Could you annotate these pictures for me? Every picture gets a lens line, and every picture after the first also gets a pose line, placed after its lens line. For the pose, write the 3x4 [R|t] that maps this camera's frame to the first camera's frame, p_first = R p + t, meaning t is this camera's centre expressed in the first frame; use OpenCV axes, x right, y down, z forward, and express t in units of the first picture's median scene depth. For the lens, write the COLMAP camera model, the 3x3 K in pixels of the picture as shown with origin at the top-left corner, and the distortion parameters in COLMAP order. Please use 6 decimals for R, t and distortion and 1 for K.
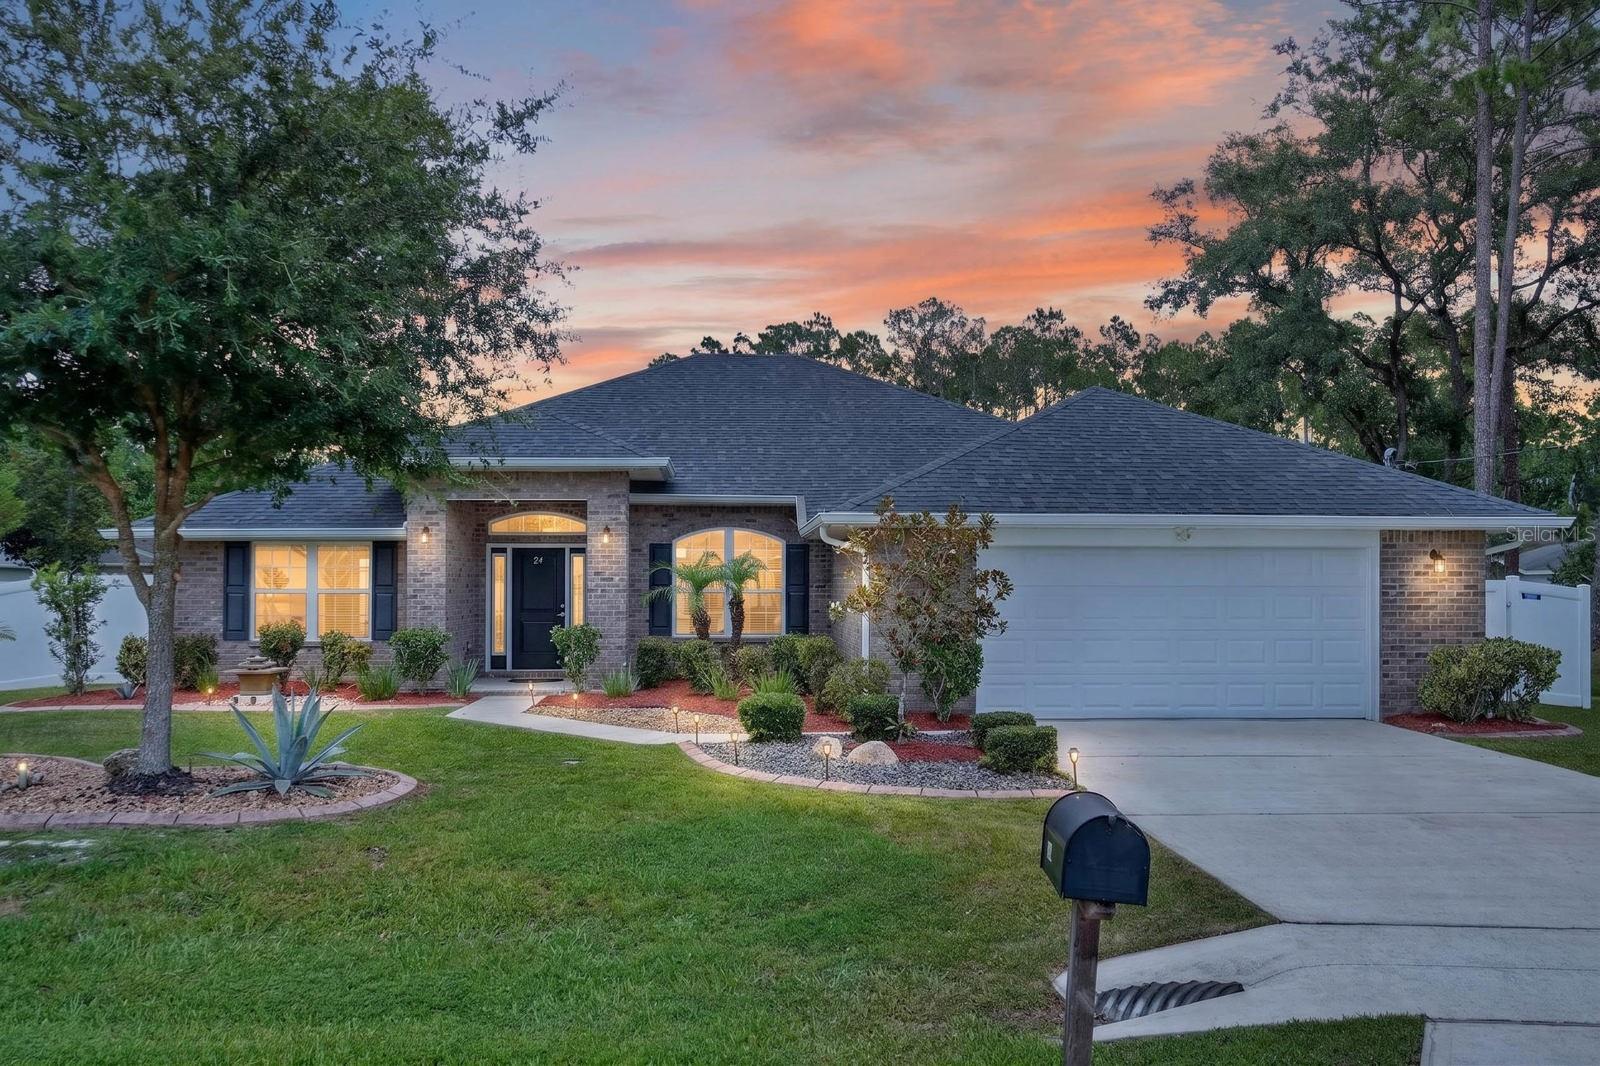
lens RADIAL K [[1290.9, 0, 797.2], [0, 1290.9, 562.2], [0, 0, 1]] dist [-0.002757, 0.008712]
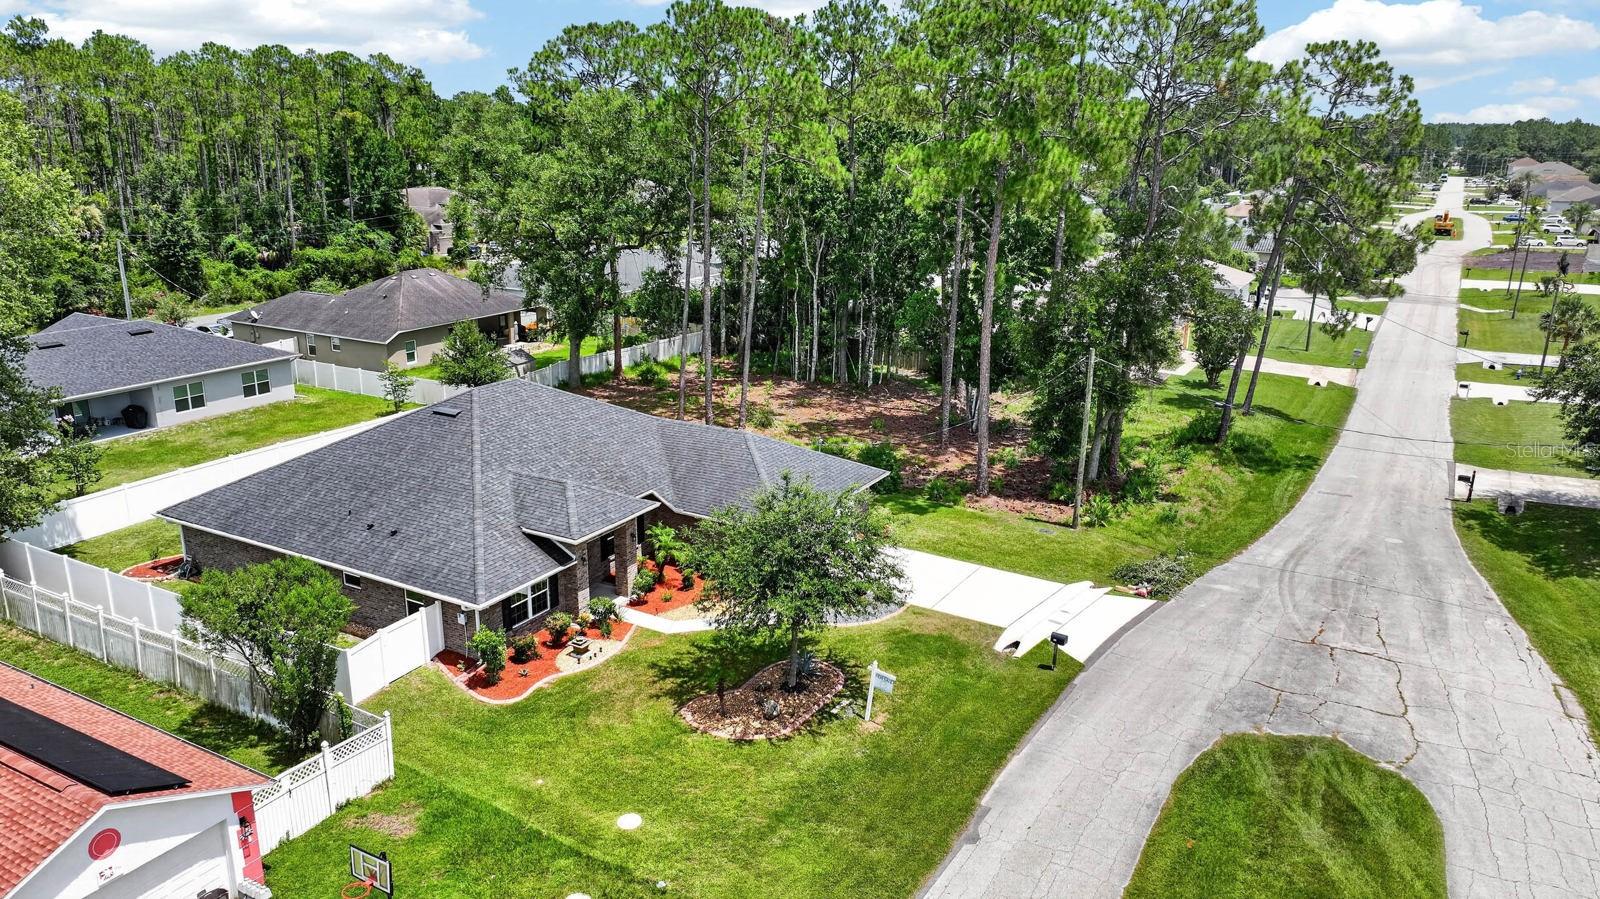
lens RADIAL K [[1123.2, 0, 809.9], [0, 1123.2, 437.0], [0, 0, 1]] dist [0.003229, 0.009147]
pose [[0.535857, -0.224607, 0.813885, -1.666407], [-0.022680, 0.959789, 0.279805, -0.807217], [-0.844004, -0.168395, 0.509216, -0.320729]]
